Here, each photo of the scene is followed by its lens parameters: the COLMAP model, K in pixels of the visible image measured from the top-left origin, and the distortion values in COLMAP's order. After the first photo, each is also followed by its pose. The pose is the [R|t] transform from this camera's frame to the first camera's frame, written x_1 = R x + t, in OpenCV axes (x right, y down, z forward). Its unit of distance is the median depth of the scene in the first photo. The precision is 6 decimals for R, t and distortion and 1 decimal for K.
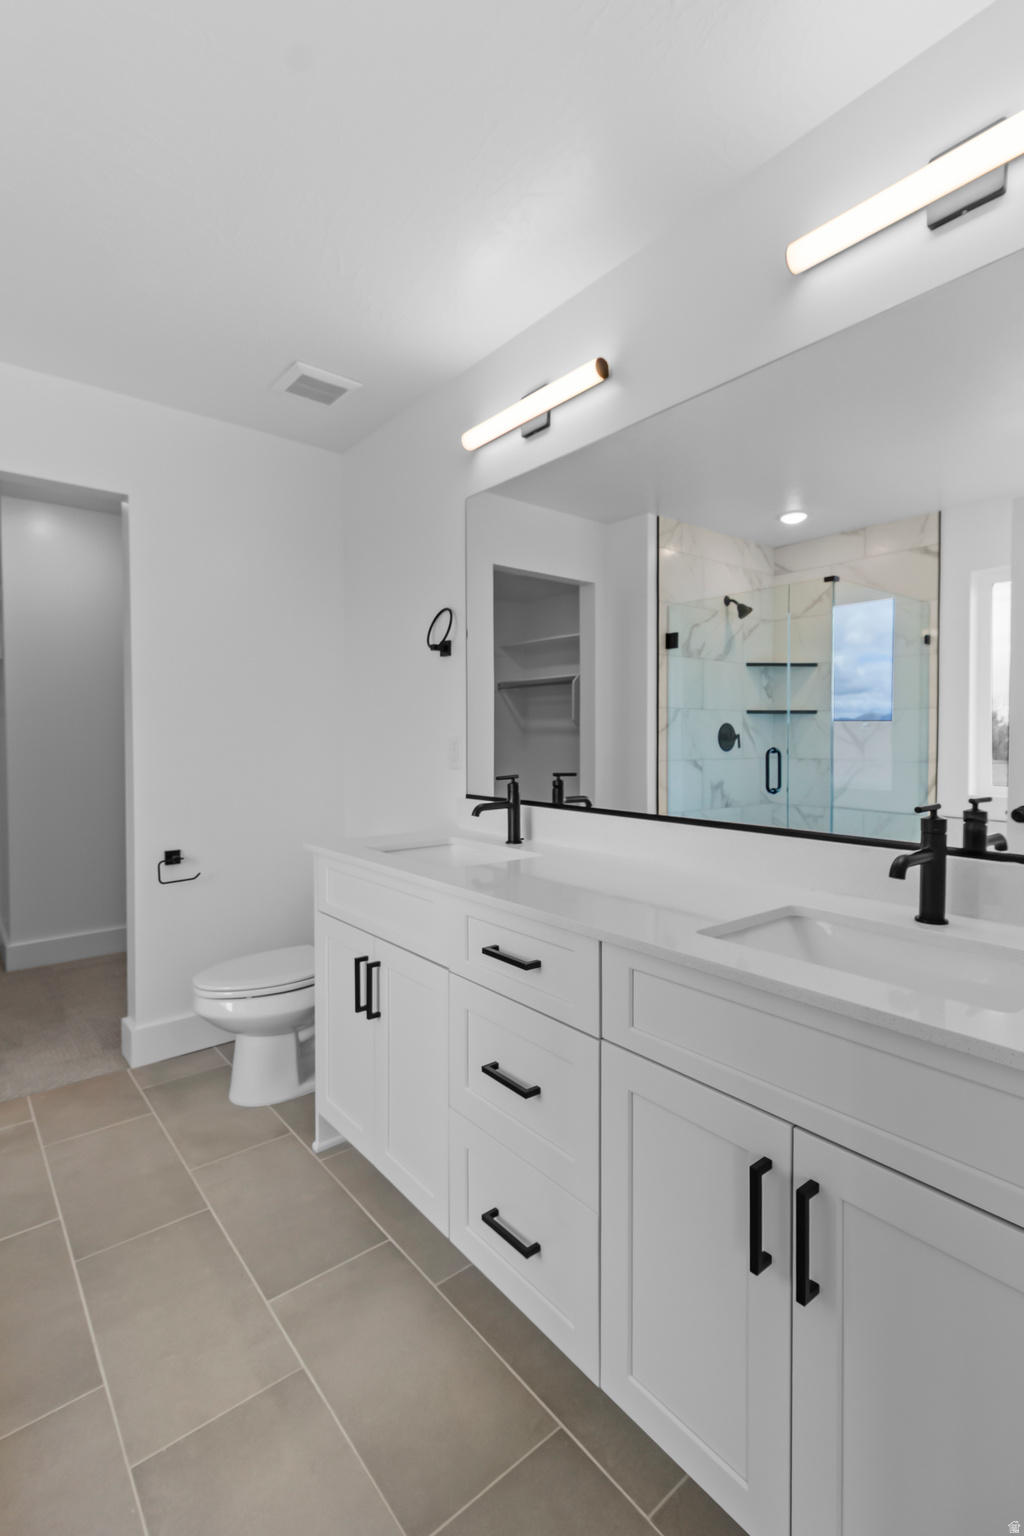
lens RADIAL K [[719.6, 0, 513.2], [0, 719.6, 768.0], [0, 0, 1]] dist [-0.006246, -0.000523]
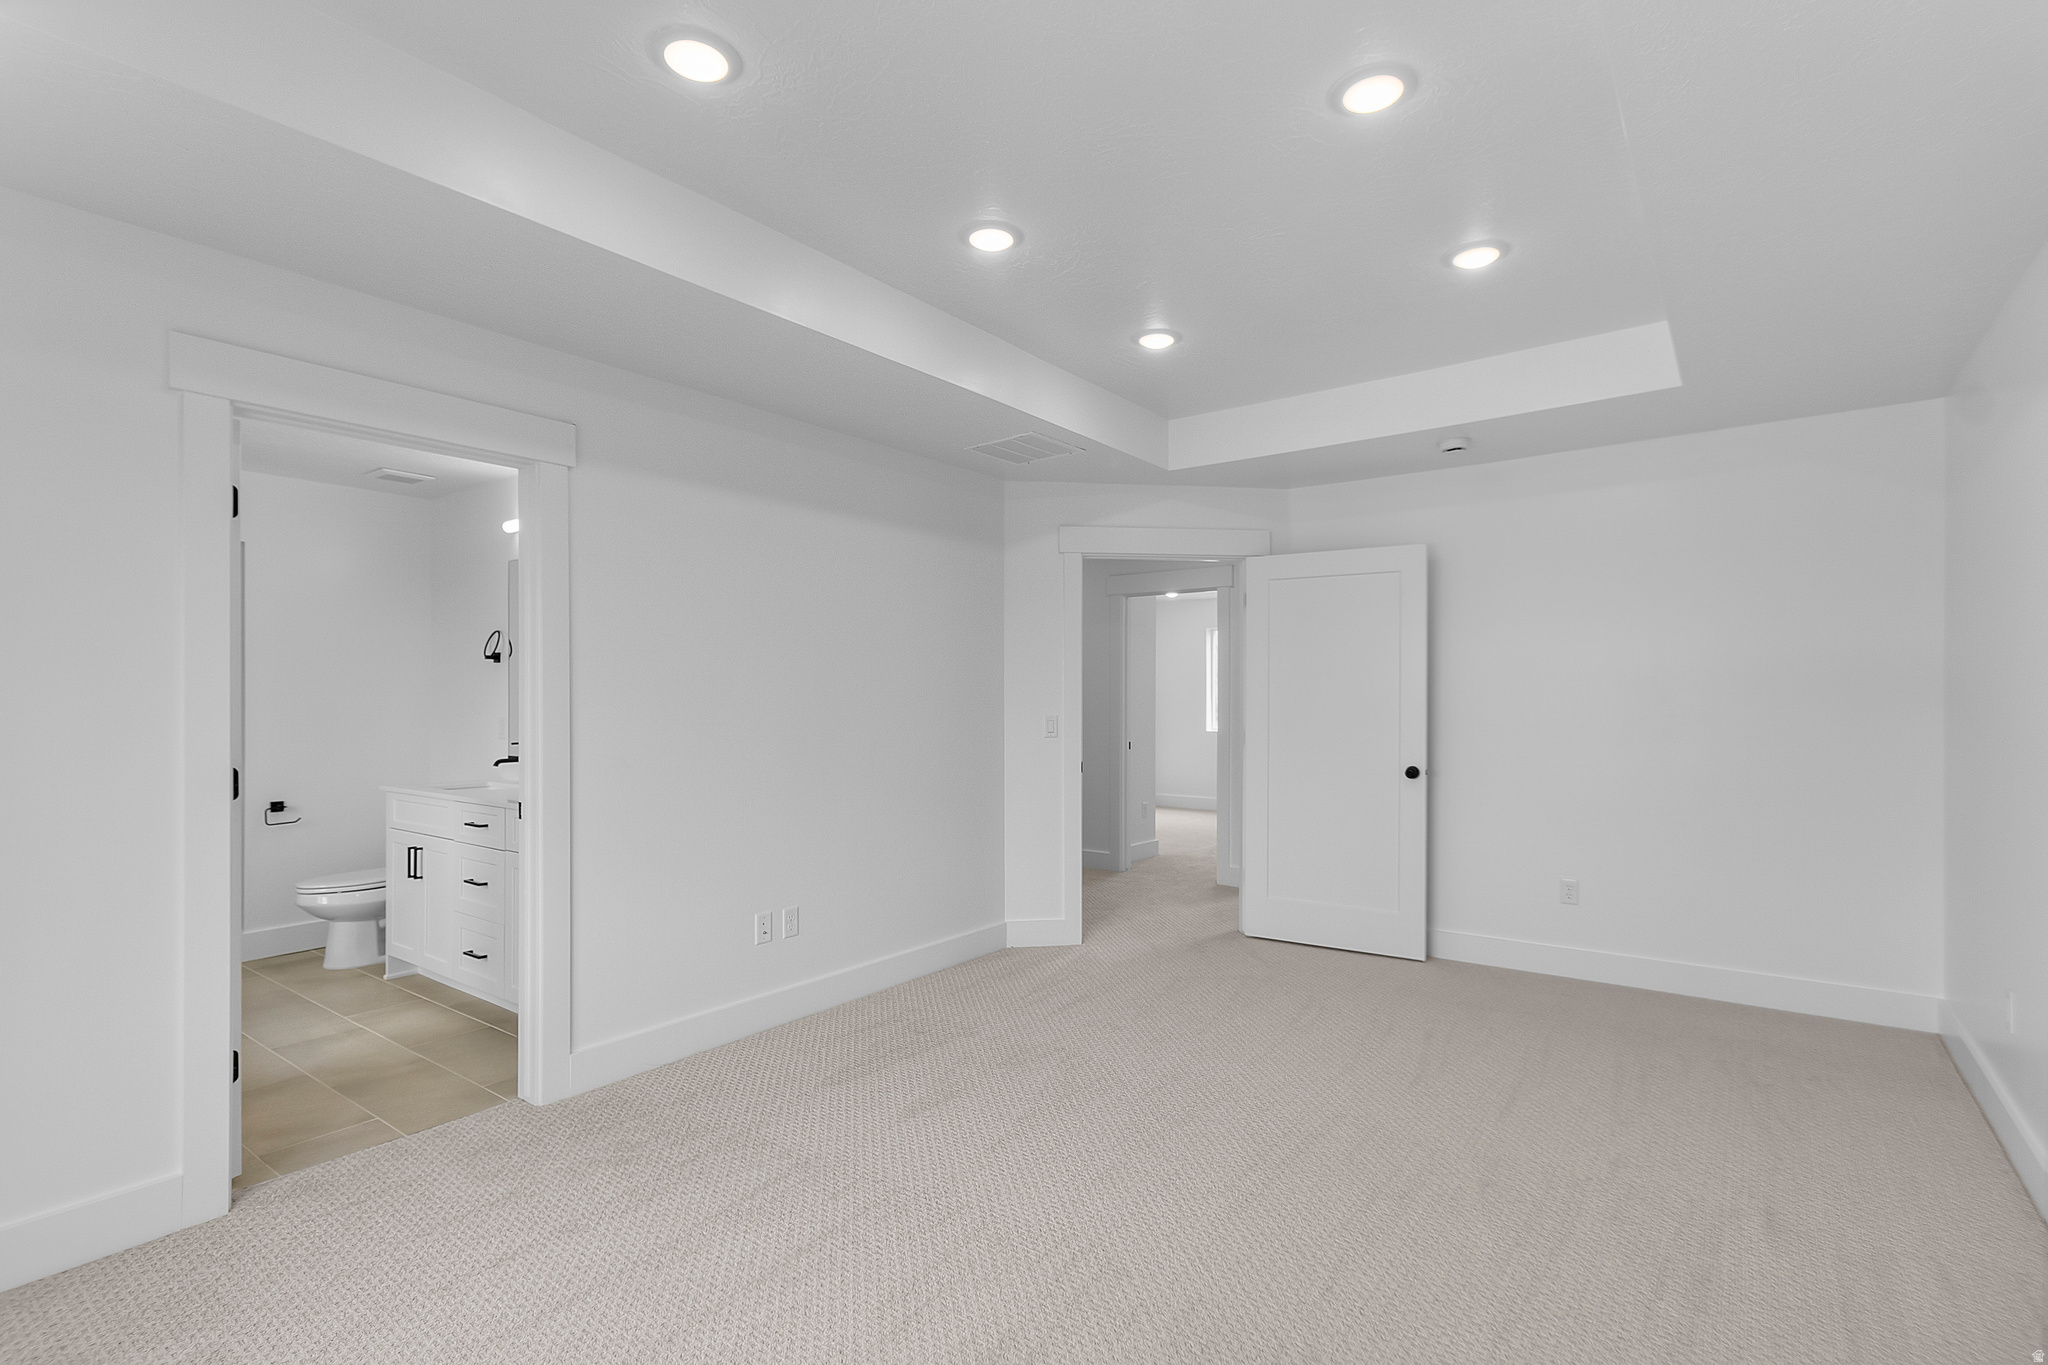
lens RADIAL K [[959.4, 0, 1065.6], [0, 959.4, 709.3], [0, 0, 1]] dist [-0.006246, -0.000523]
pose [[0.962159, -0.004292, 0.272456, 0.786851], [0.014143, 0.999315, -0.034203, 0.039504], [-0.272122, 0.036762, 0.961560, -1.926685]]
